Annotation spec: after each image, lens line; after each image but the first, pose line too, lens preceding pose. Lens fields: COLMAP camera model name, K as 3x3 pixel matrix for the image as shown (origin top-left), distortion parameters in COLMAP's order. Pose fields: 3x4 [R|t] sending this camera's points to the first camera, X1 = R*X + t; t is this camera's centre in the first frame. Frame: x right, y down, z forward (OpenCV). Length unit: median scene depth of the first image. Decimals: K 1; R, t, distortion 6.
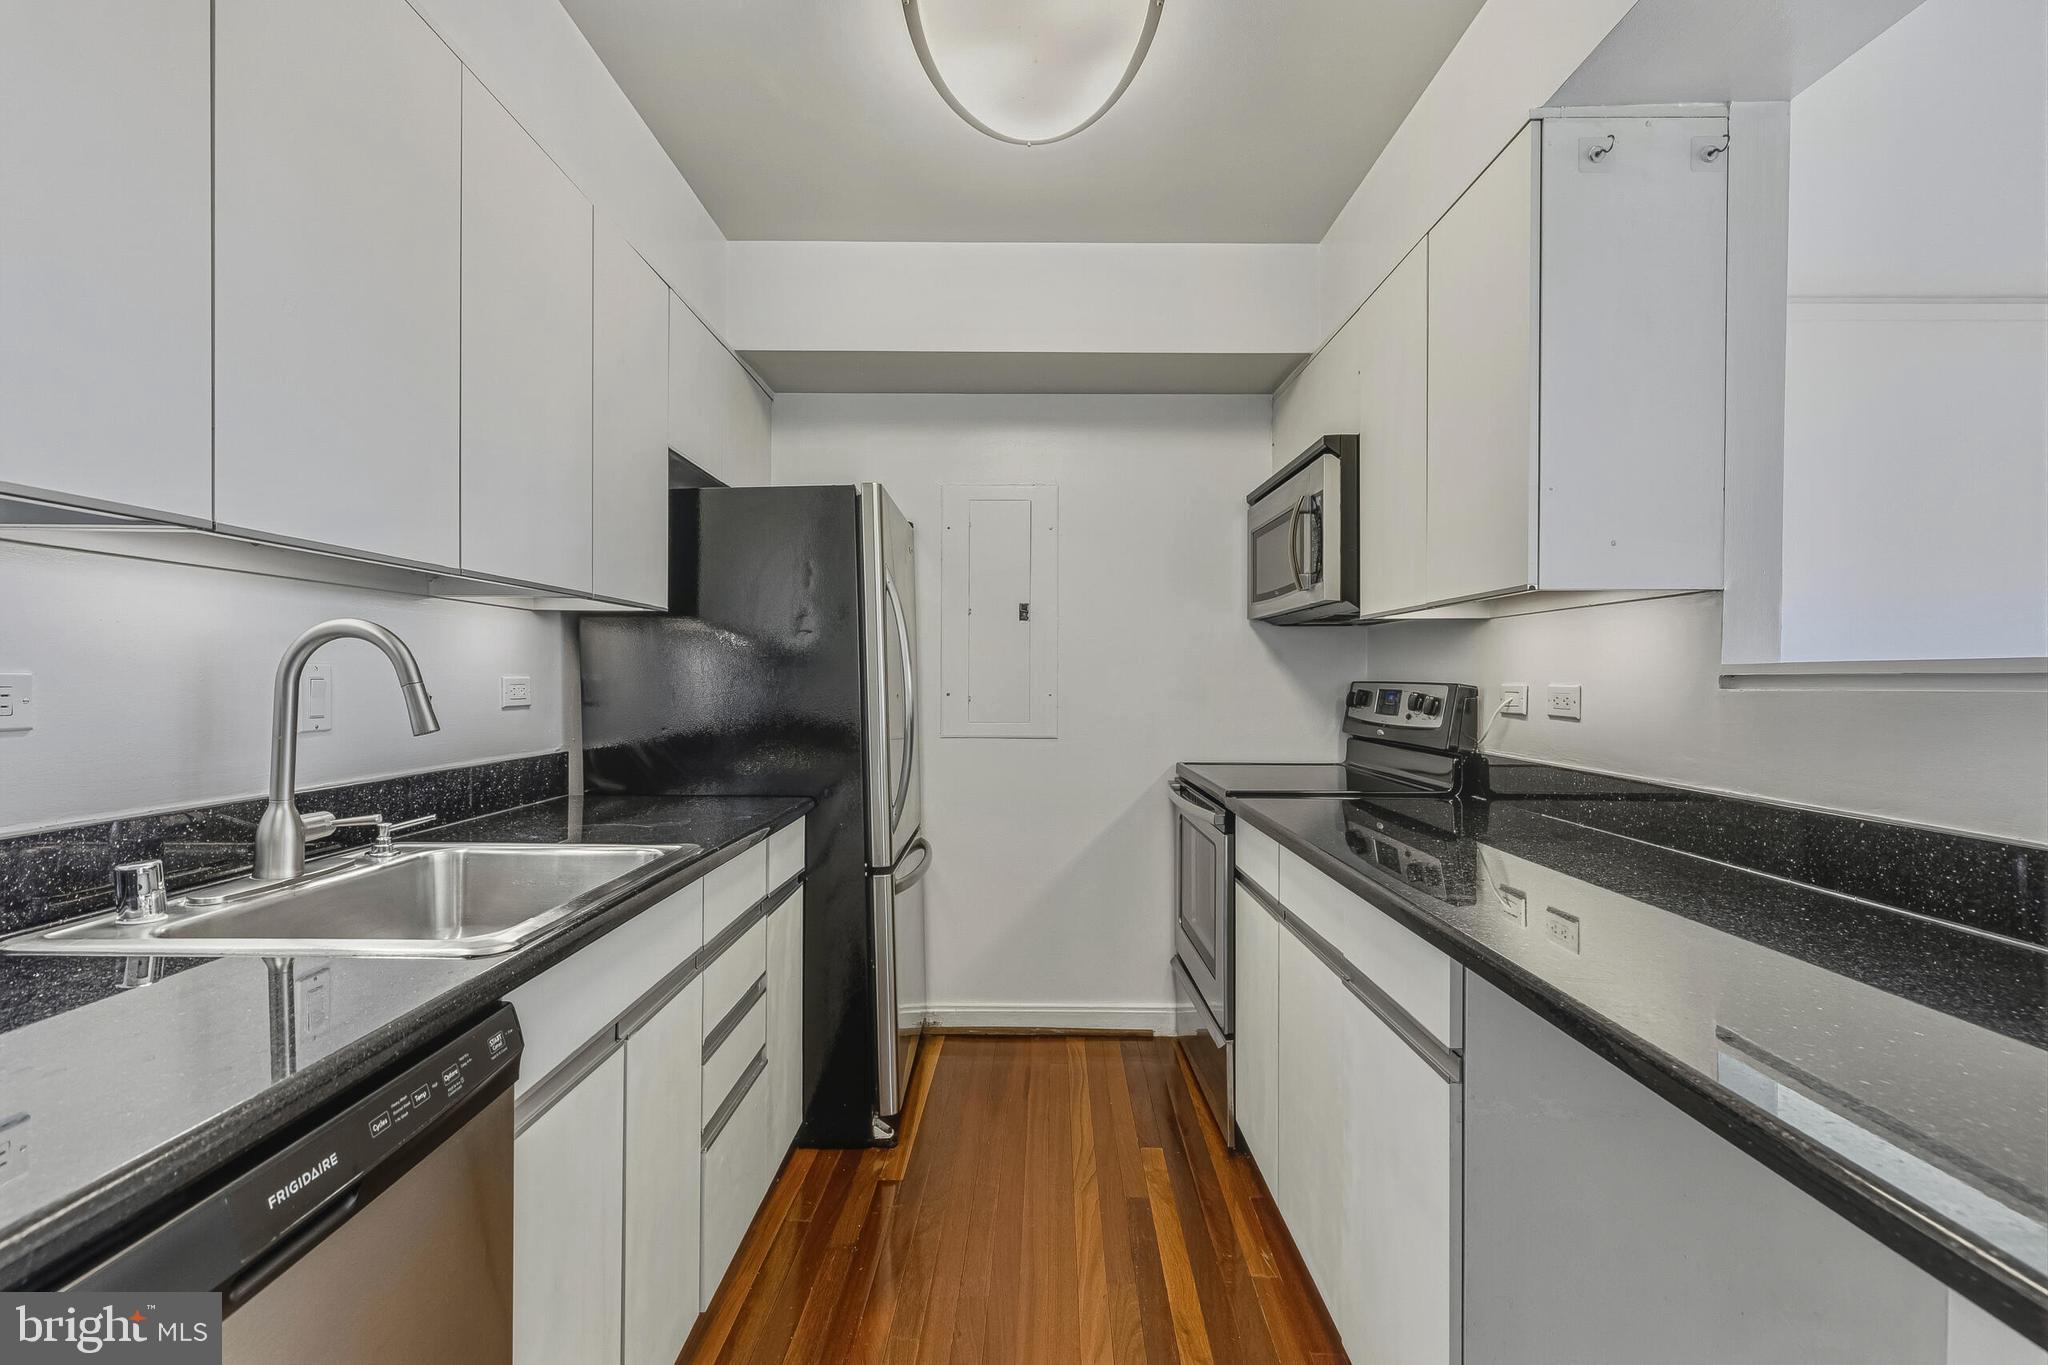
lens RADIAL K [[871.2, 0, 1026.5], [0, 871.2, 676.1], [0, 0, 1]] dist [0.003071, 0.000830]
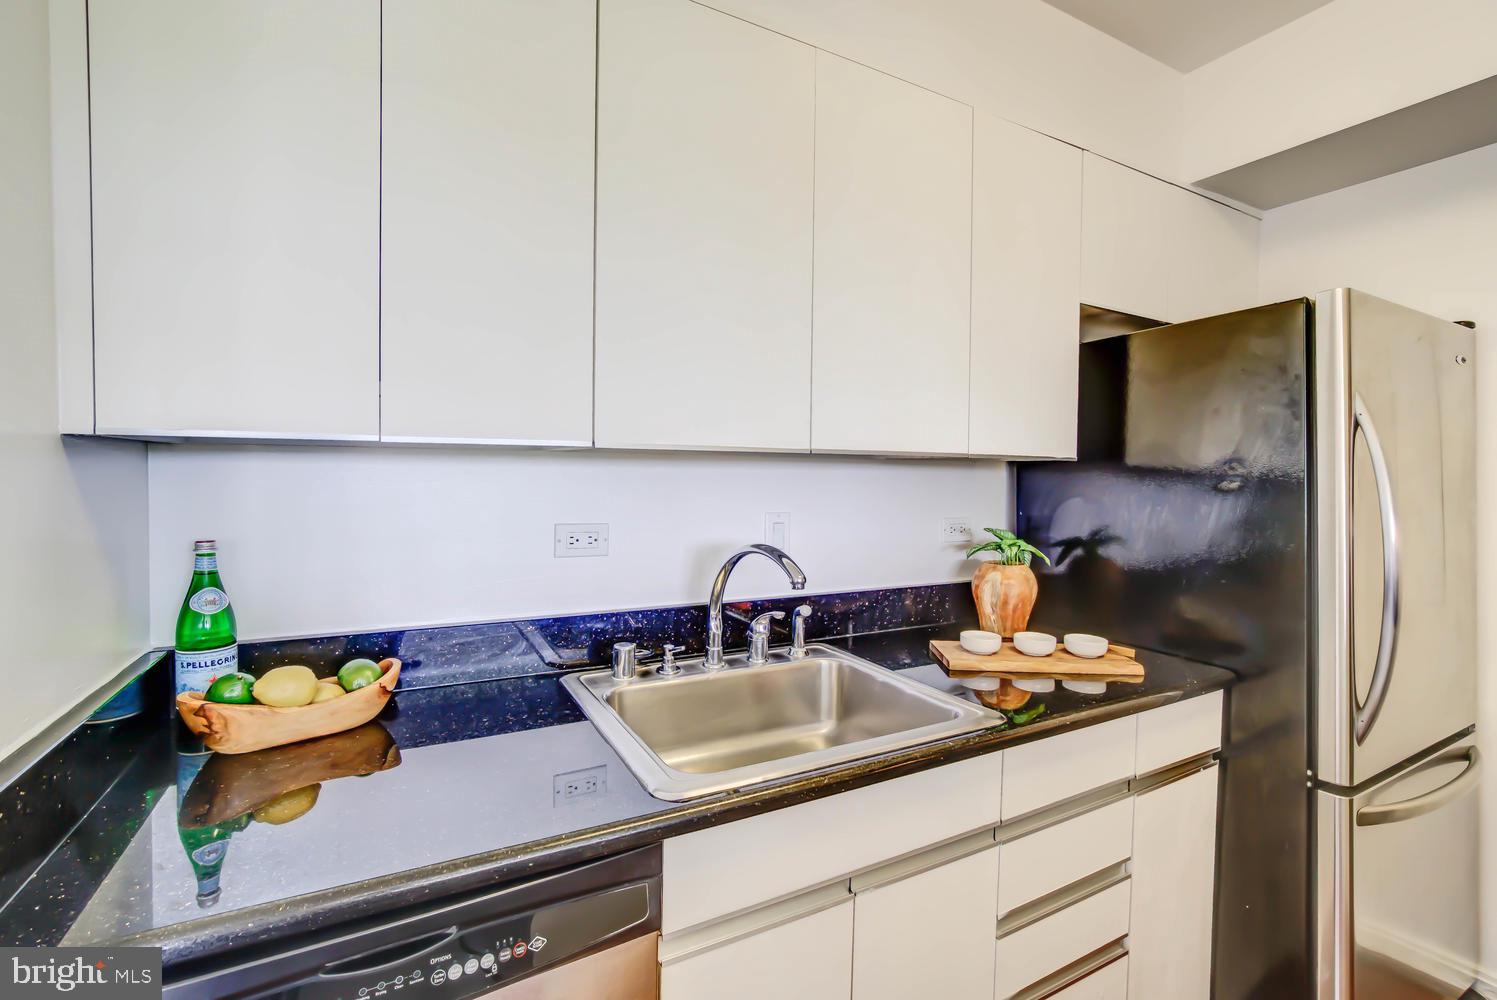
lens RADIAL K [[636.8, 0, 745.8], [0, 636.8, 504.5], [0, 0, 1]] dist [0.003071, 0.000830]
pose [[0.492613, 0.032234, -0.869651, 0.061884], [-0.014330, 0.999479, 0.028929, -0.036837], [0.870130, -0.001789, 0.492818, 0.269792]]
